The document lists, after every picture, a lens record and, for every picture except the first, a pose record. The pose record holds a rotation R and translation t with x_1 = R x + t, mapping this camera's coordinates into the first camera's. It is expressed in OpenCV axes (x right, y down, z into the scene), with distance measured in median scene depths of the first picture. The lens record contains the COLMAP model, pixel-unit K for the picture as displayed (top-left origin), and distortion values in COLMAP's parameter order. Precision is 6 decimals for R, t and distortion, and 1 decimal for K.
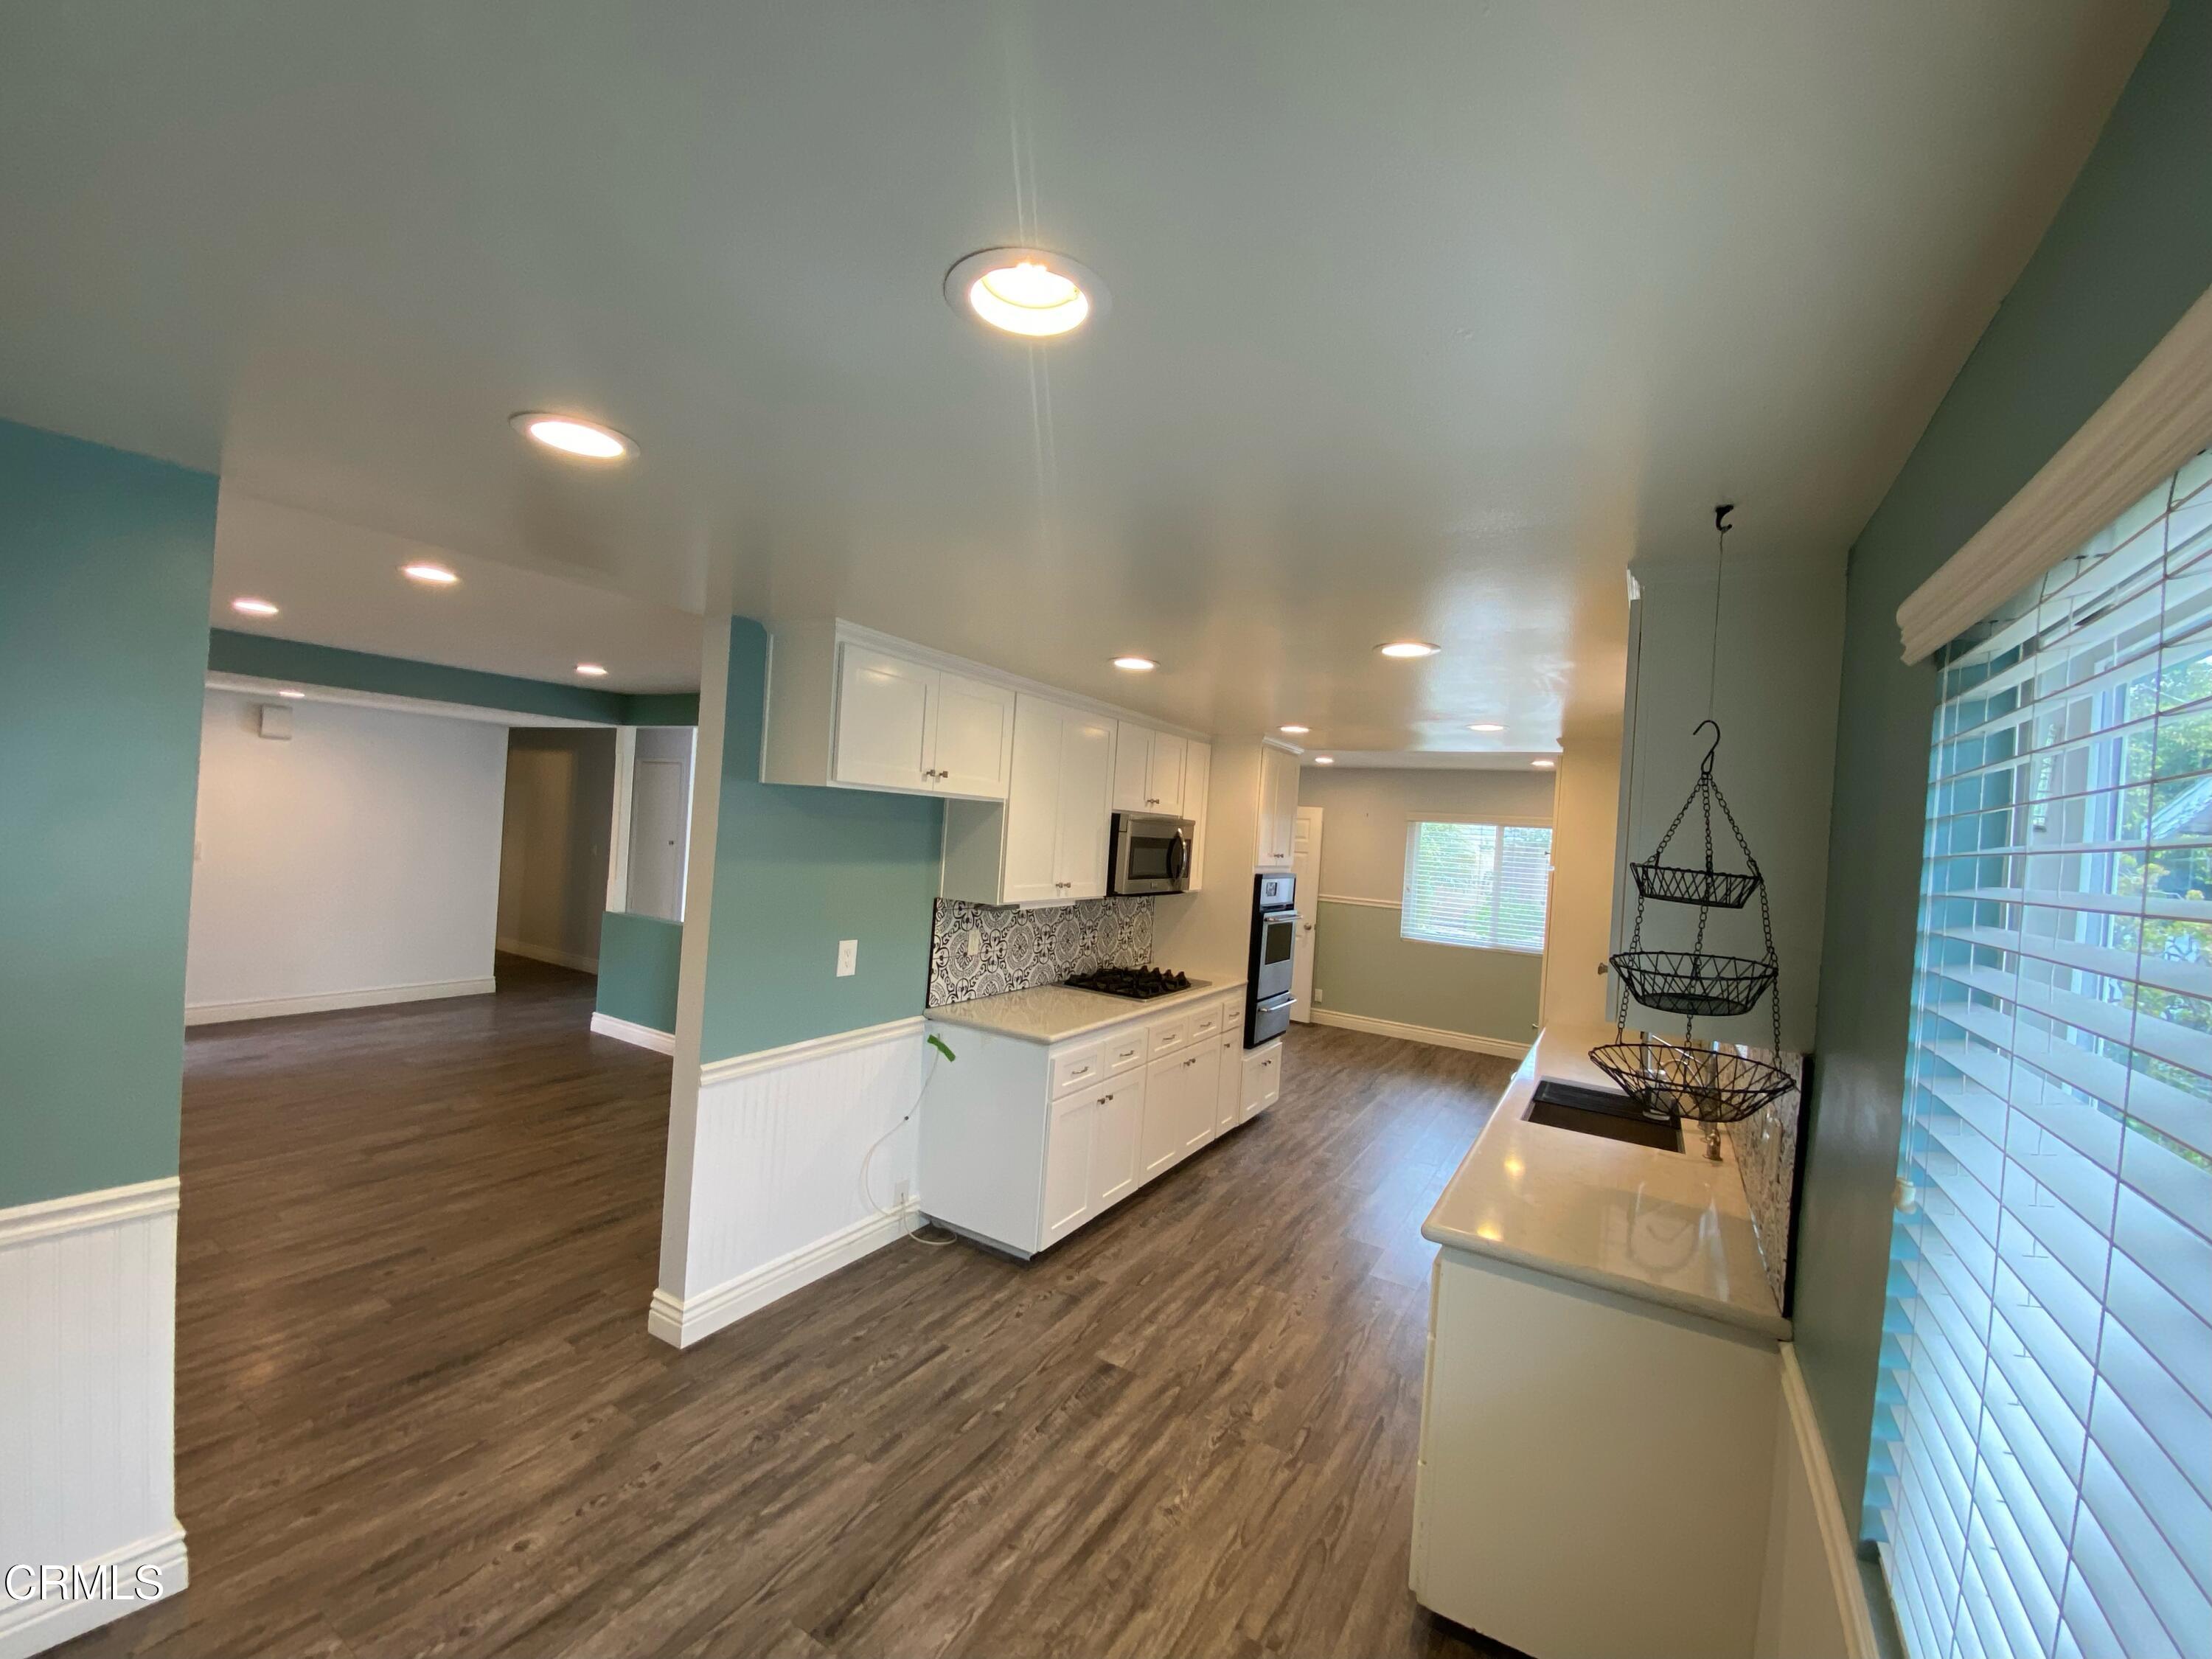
lens RADIAL K [[901.3, 0, 1101.9], [0, 901.3, 826.2], [0, 0, 1]] dist [0.020615, -0.022689]
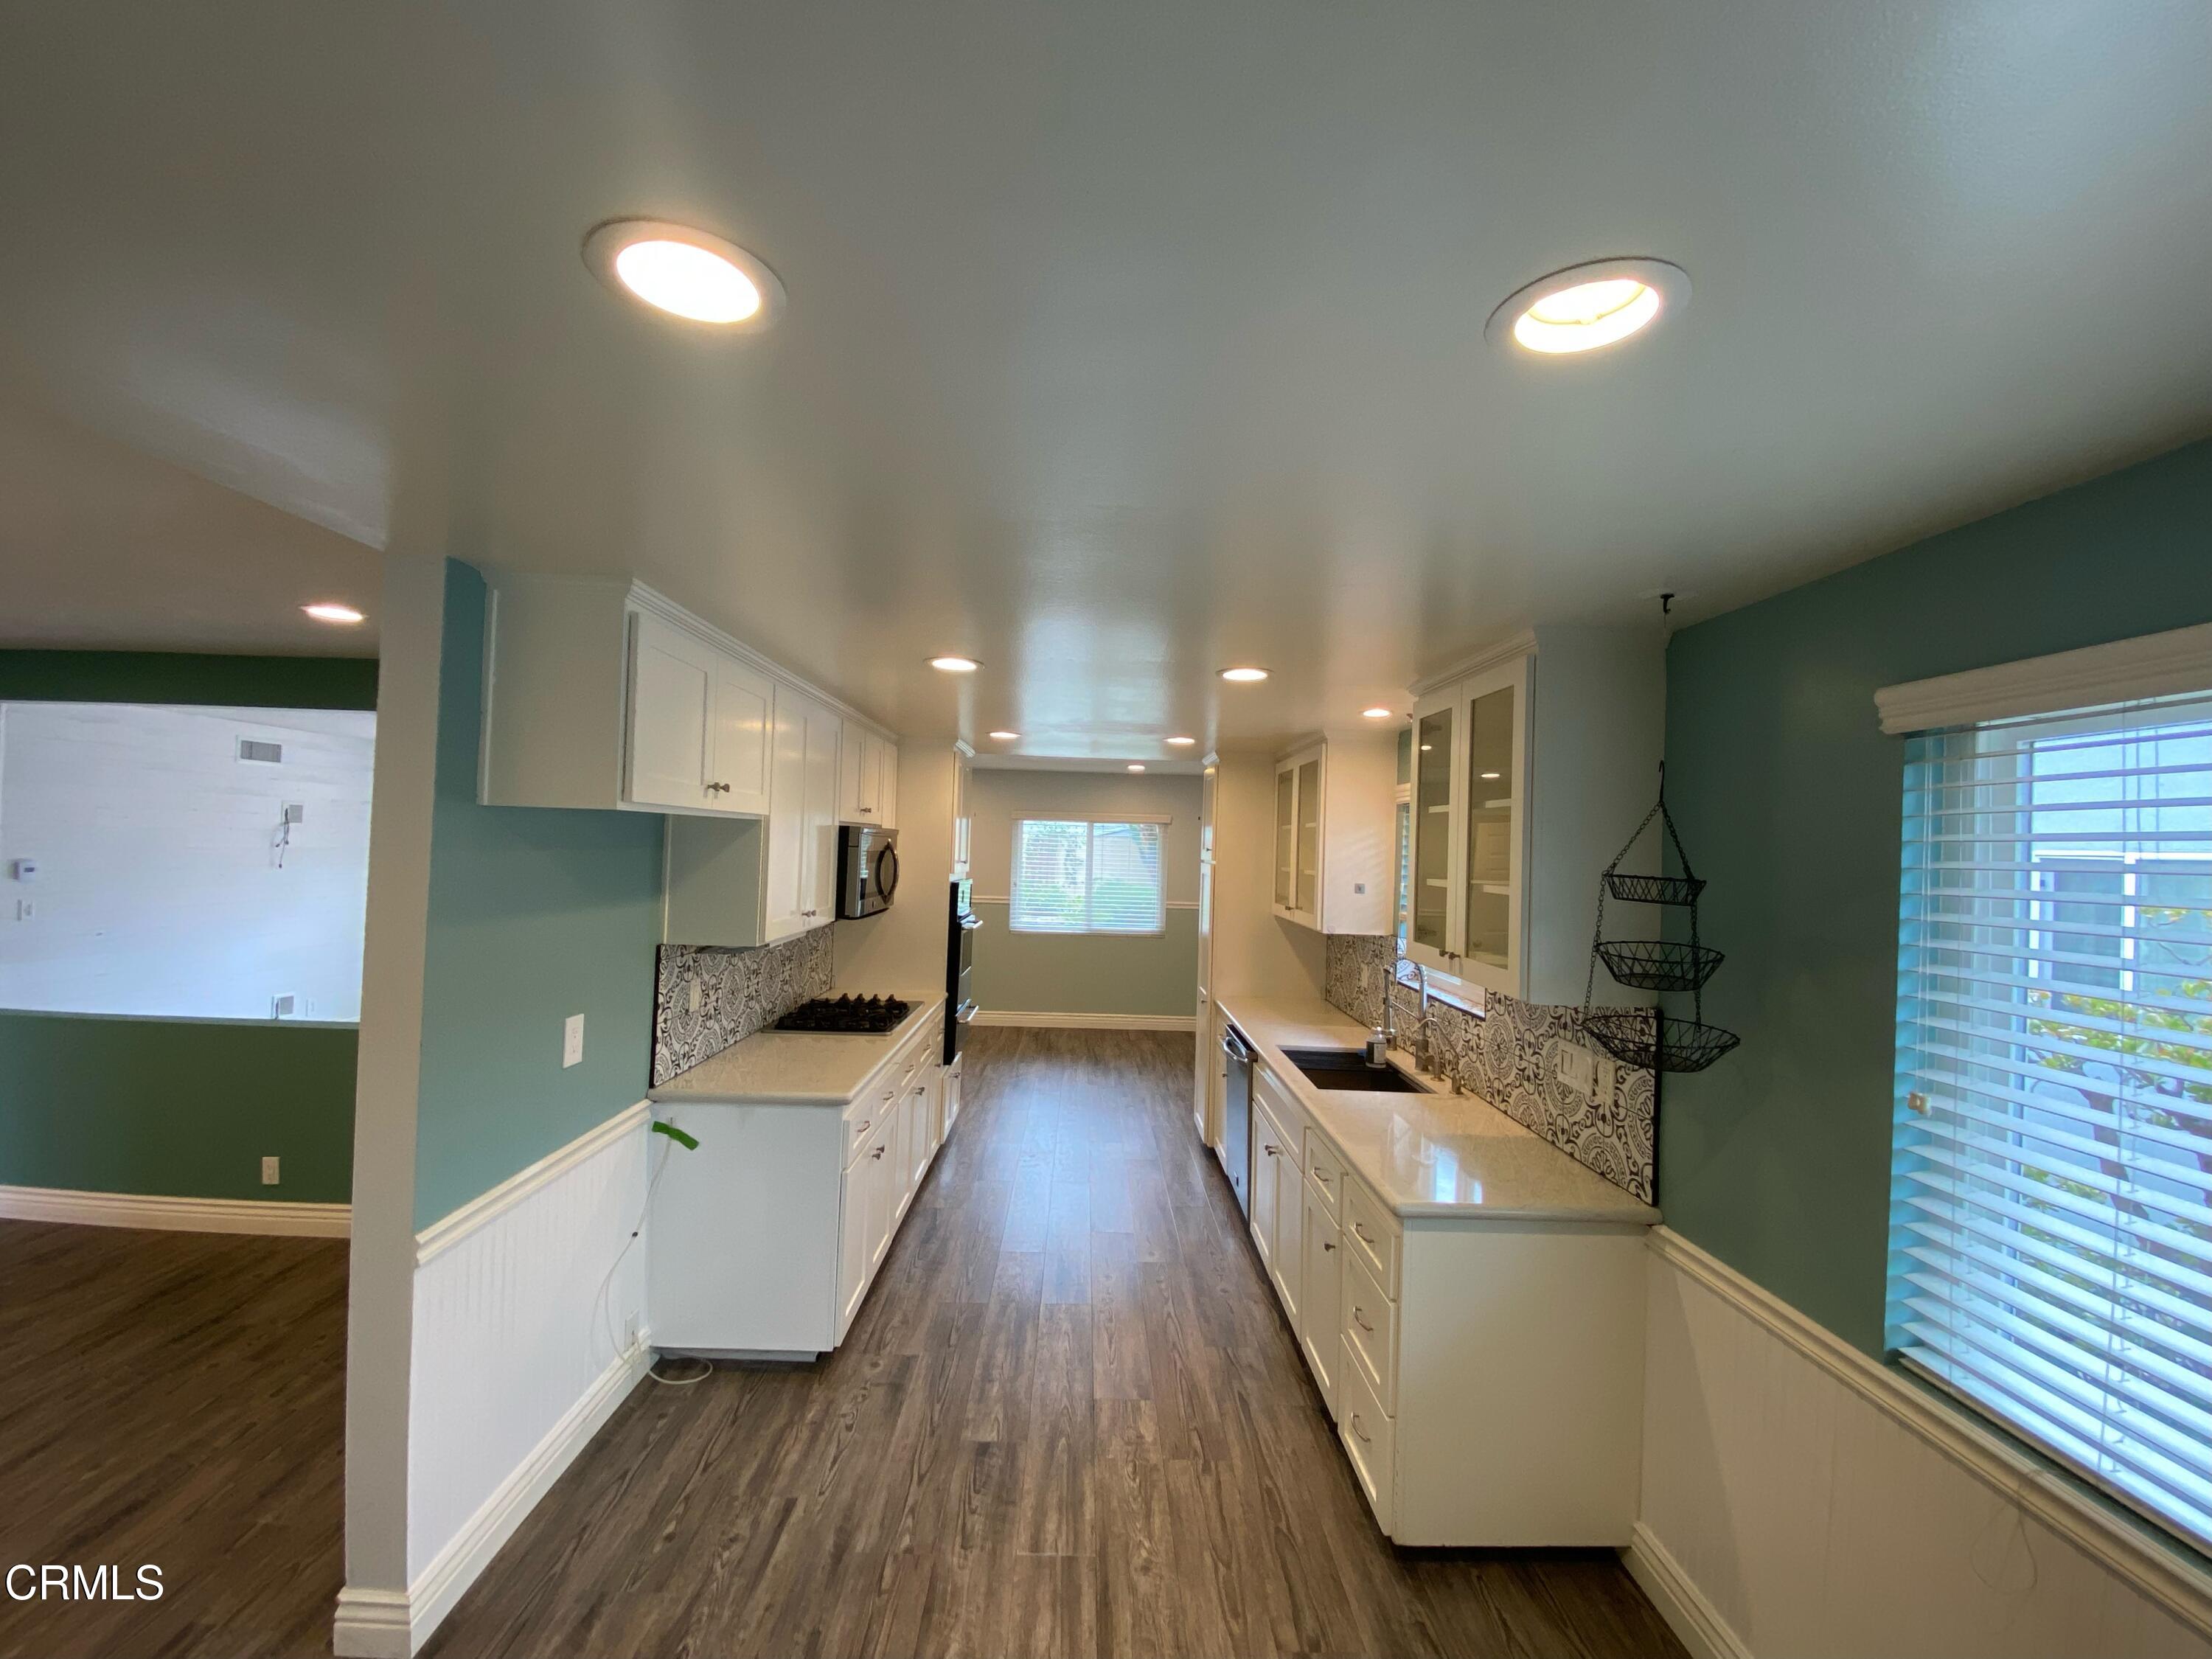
lens RADIAL K [[903.3, 0, 1110.2], [0, 903.3, 834.5], [0, 0, 1]] dist [0.010913, -0.016392]
pose [[0.846558, -0.035311, 0.531124, -0.310770], [0.025894, 0.999348, 0.025168, -0.029427], [-0.531666, -0.007553, 0.846920, 0.155672]]
